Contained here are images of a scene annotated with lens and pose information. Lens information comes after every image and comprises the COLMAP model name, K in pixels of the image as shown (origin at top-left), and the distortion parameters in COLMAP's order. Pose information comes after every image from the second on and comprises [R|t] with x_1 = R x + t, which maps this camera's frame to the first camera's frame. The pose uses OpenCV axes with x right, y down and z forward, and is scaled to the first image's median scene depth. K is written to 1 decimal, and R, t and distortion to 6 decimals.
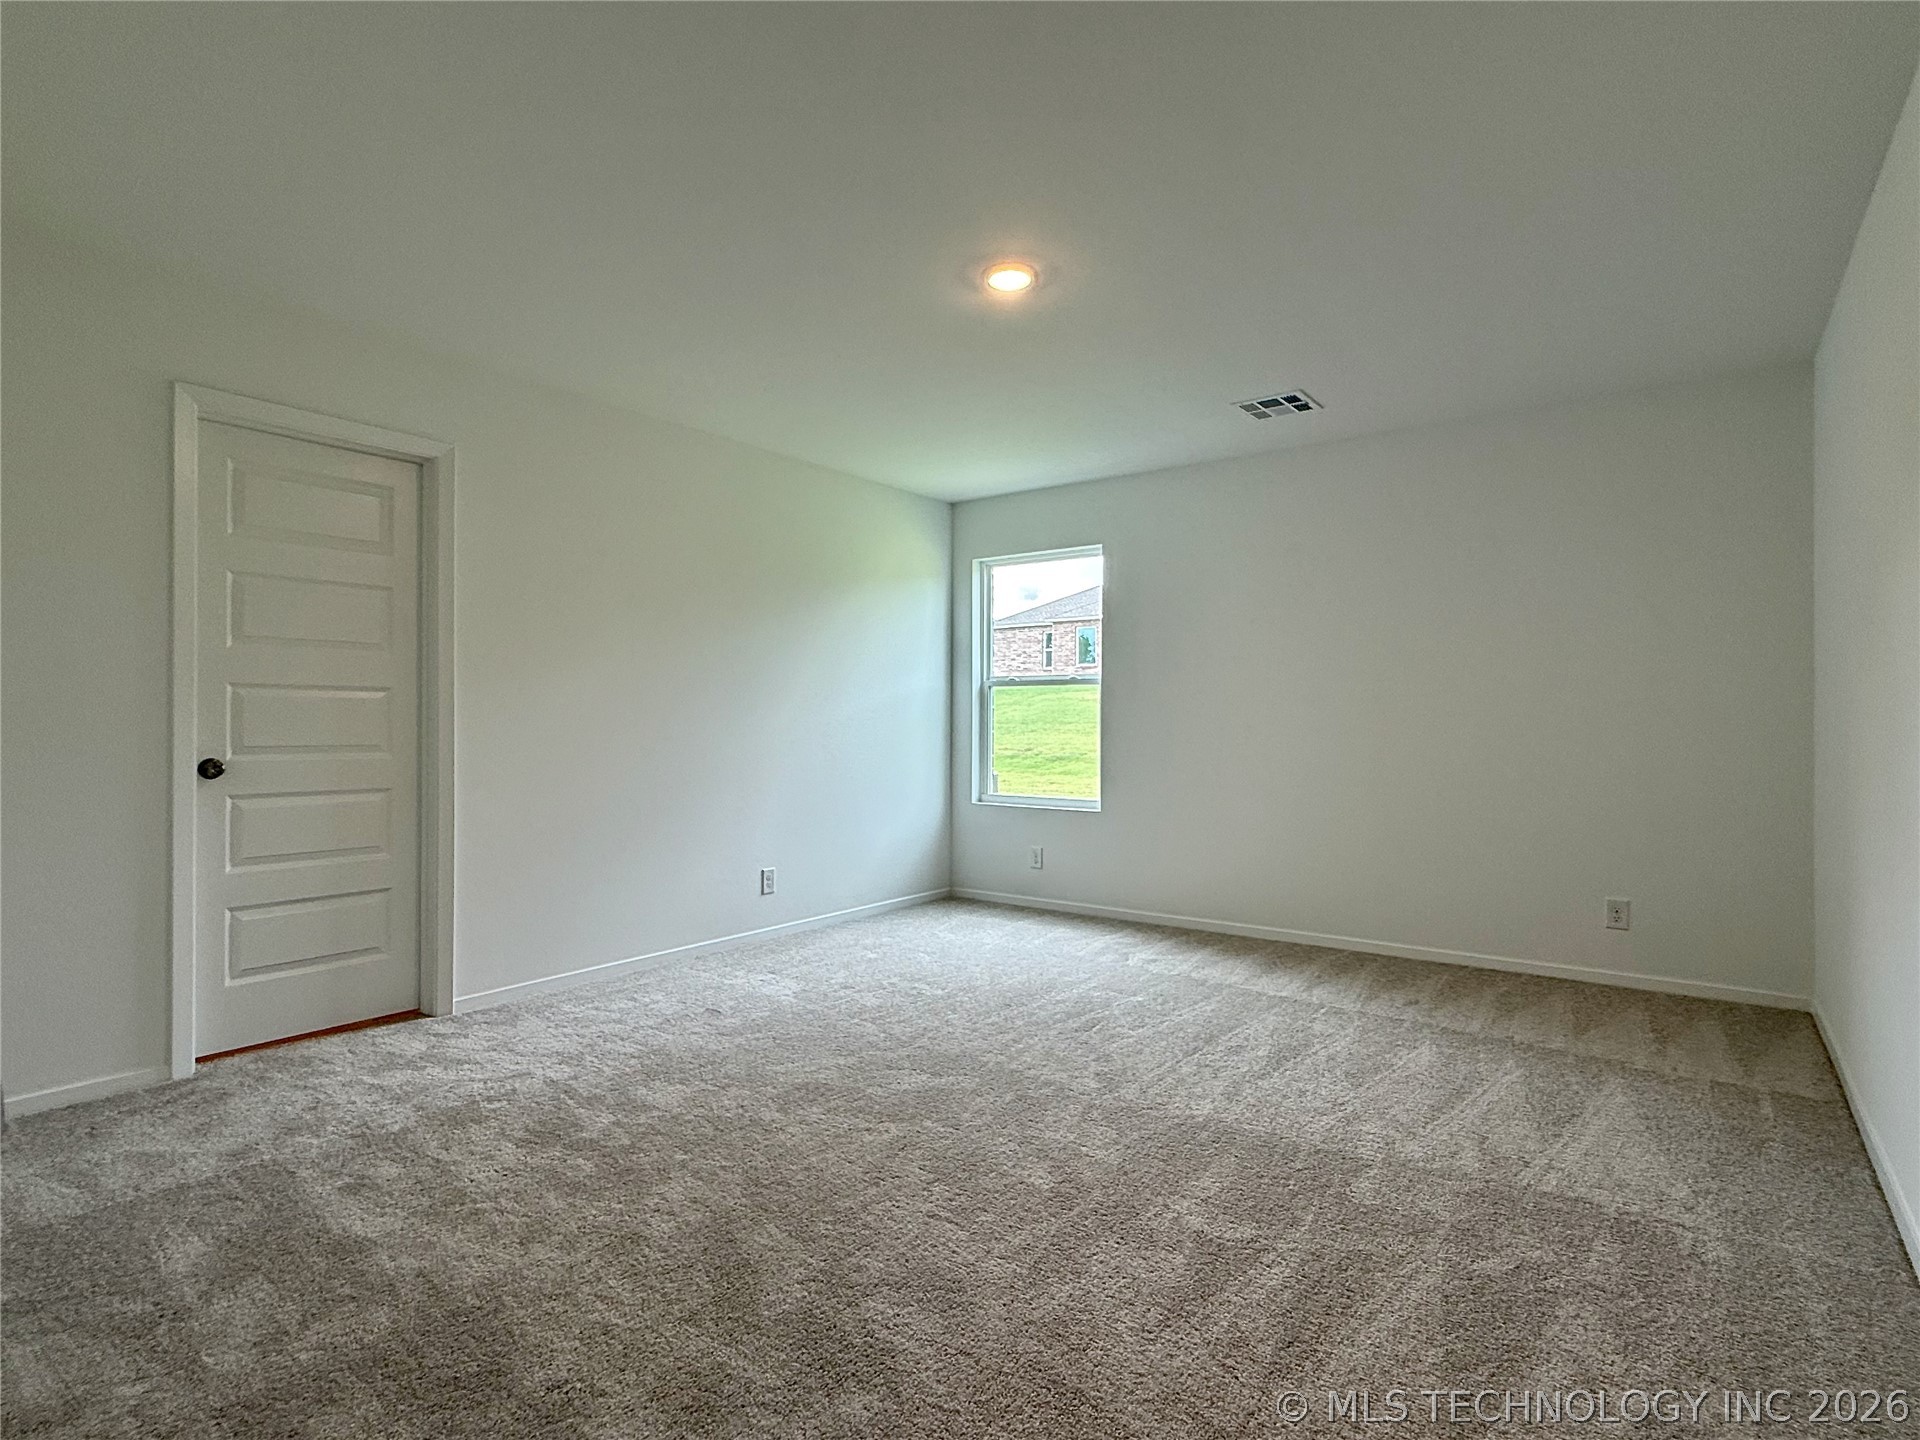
lens RADIAL K [[967.9, 0, 970.2], [0, 967.9, 720.0], [0, 0, 1]] dist [0.000457, -0.001473]
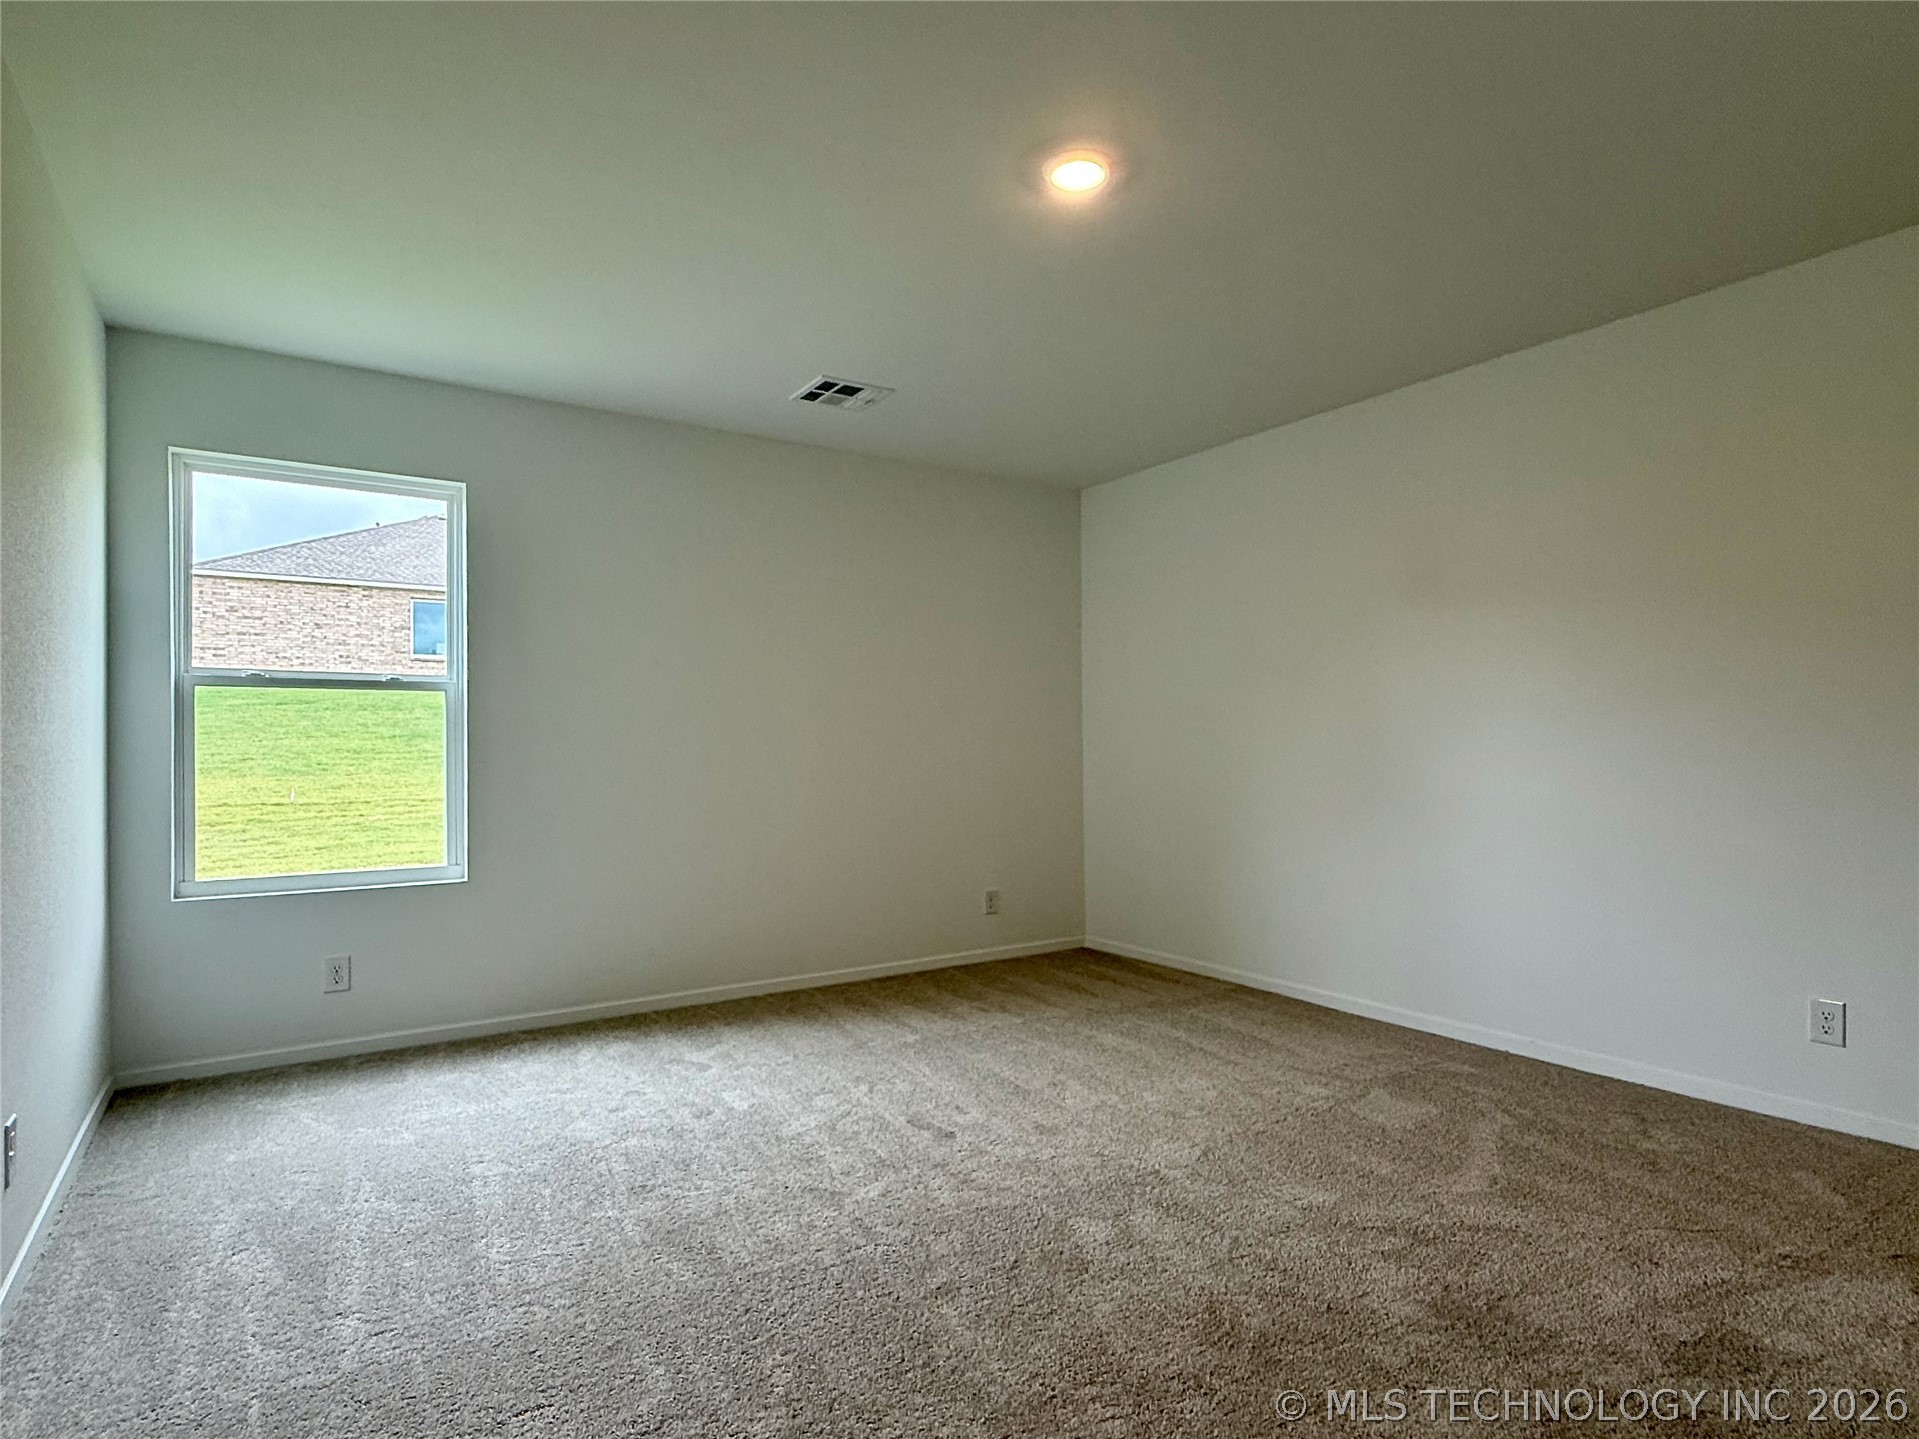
lens RADIAL K [[1003.1, 0, 973.5], [0, 1003.1, 741.9], [0, 0, 1]] dist [-0.013826, 0.001112]
pose [[0.337398, 0.002324, 0.941359, -0.395717], [-0.000942, 0.999997, -0.002132, -0.001700], [-0.941362, -0.000167, 0.337399, 0.423029]]
